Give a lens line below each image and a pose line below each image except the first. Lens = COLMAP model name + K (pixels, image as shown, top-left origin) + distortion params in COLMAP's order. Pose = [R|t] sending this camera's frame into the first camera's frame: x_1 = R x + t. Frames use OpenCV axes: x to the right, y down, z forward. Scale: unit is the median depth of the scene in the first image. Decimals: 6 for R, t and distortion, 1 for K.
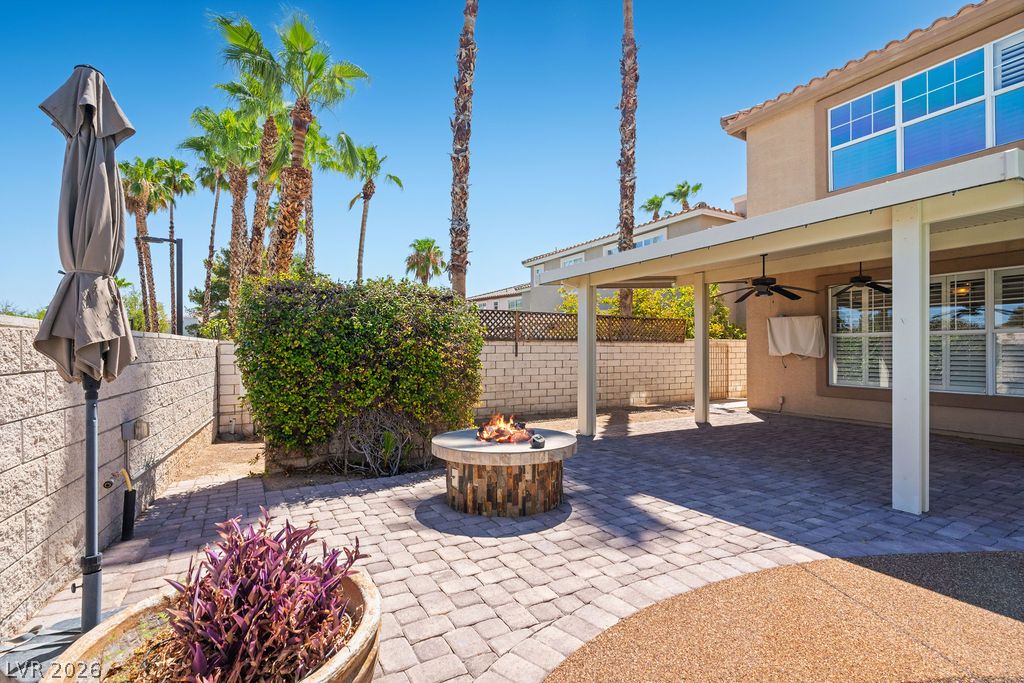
lens RADIAL K [[467.4, 0, 509.6], [0, 467.4, 346.1], [0, 0, 1]] dist [0.000098, 0.000337]
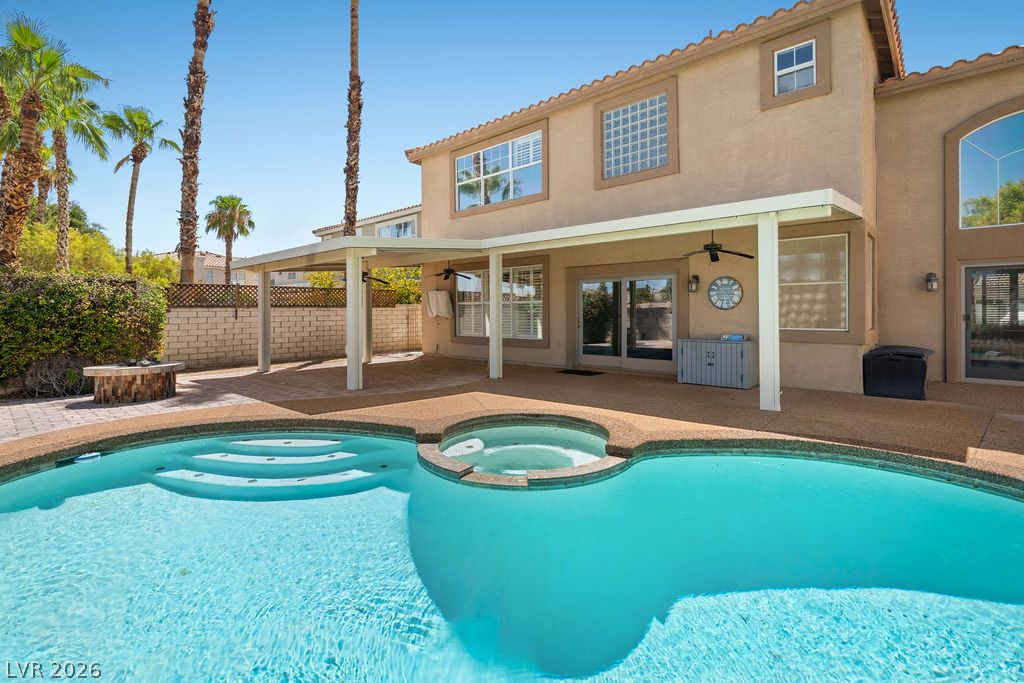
lens RADIAL K [[474.5, 0, 515.5], [0, 474.5, 307.0], [0, 0, 1]] dist [0.000148, 0.005167]
pose [[0.949944, -0.003741, 0.312399, 0.328660], [0.003509, 0.999993, 0.001303, -0.011223], [-0.312402, -0.000142, 0.949950, -0.494696]]
